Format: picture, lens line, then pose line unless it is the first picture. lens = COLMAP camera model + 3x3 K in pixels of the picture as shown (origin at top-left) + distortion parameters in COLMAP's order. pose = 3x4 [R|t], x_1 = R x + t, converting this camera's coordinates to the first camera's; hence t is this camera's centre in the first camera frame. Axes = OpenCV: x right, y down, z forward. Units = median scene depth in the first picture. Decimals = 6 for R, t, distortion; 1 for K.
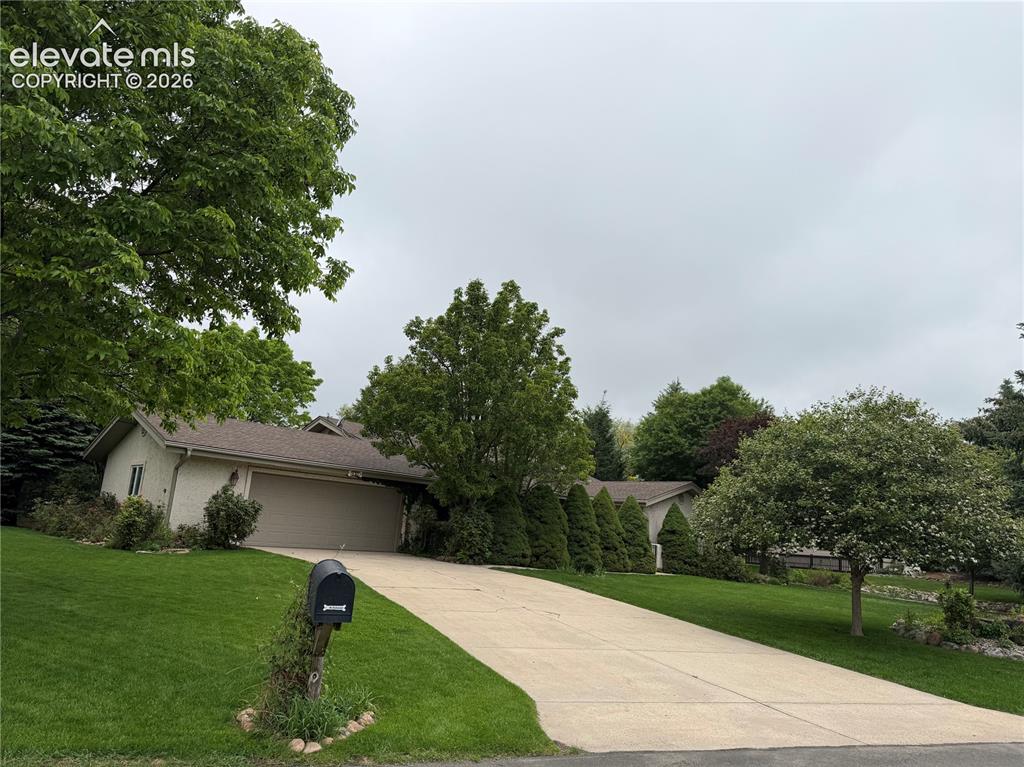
lens RADIAL K [[747.9, 0, 518.8], [0, 747.9, 393.1], [0, 0, 1]] dist [0.073329, -0.102034]
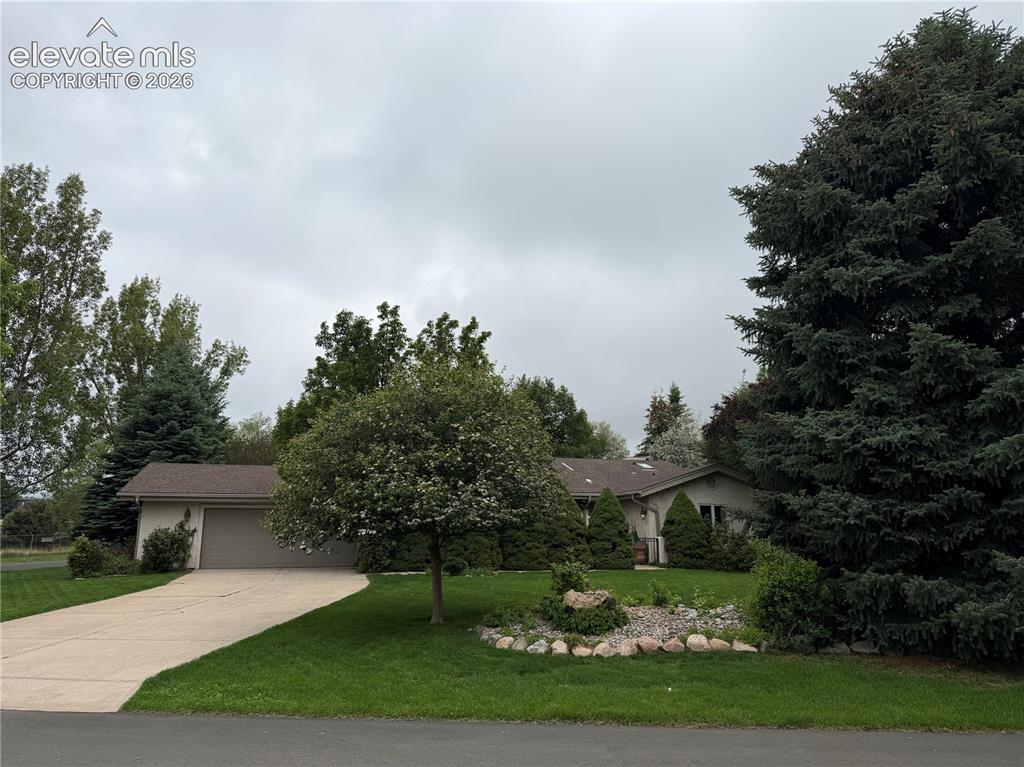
lens RADIAL K [[747.9, 0, 512.4], [0, 747.9, 383.3], [0, 0, 1]] dist [0.073329, -0.102034]
pose [[0.864288, -0.179568, -0.469853, 0.578578], [0.165710, 0.983609, -0.071094, 0.062725], [0.474917, -0.016414, 0.879877, 0.136587]]
